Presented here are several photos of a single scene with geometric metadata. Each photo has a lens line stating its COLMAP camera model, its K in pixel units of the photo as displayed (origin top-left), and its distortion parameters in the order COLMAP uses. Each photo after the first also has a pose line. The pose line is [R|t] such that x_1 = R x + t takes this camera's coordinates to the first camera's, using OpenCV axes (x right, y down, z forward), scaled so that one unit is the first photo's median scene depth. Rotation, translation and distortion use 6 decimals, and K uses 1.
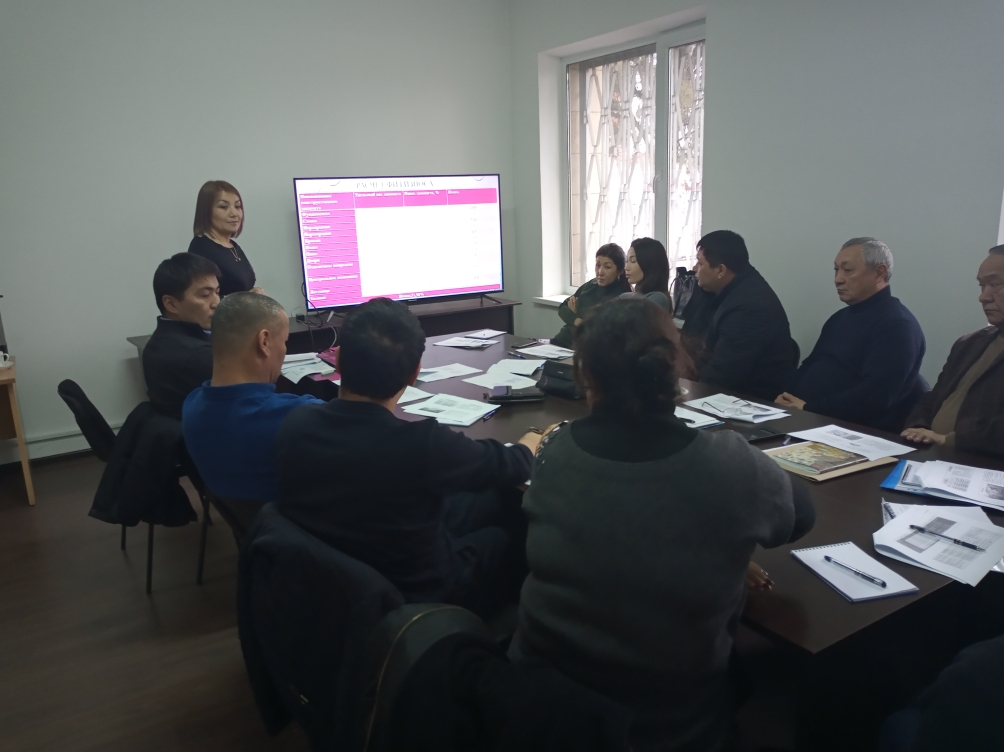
lens RADIAL K [[778.5, 0, 502.0], [0, 778.5, 376.0], [0, 0, 1]] dist [-0.000226, -0.000876]
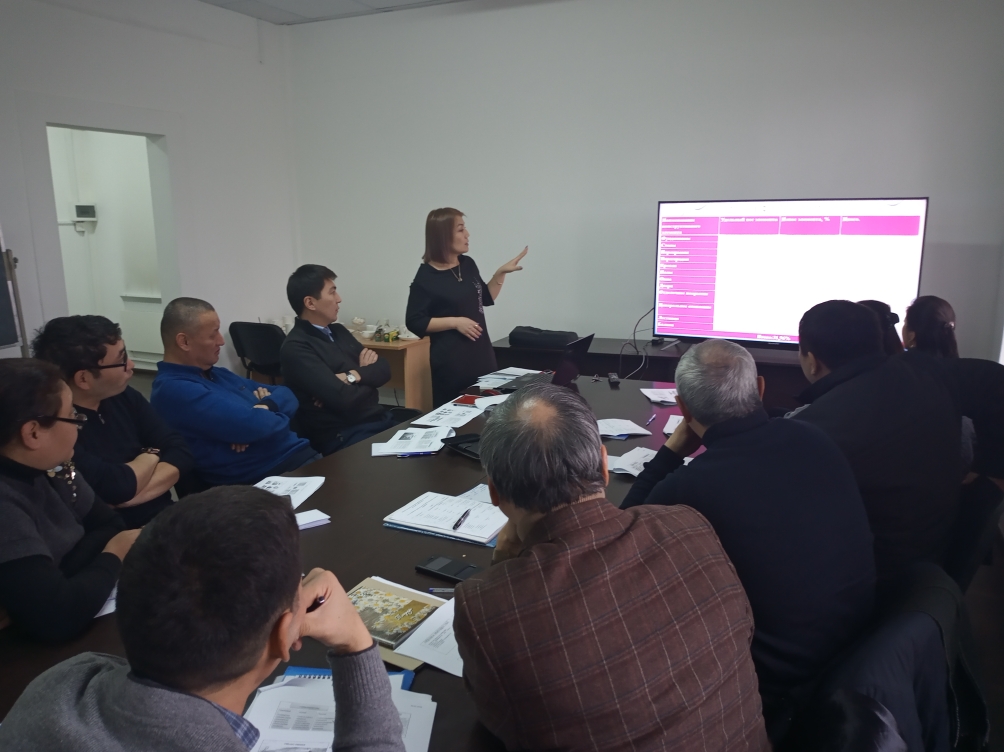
lens RADIAL K [[762.9, 0, 502.0], [0, 762.9, 376.0], [0, 0, 1]] dist [-0.006561, -0.005588]
pose [[0.596405, 0.184769, -0.781128, 0.398313], [-0.196944, 0.977084, 0.080751, -0.074999], [0.778148, 0.105678, 0.619127, 0.263970]]
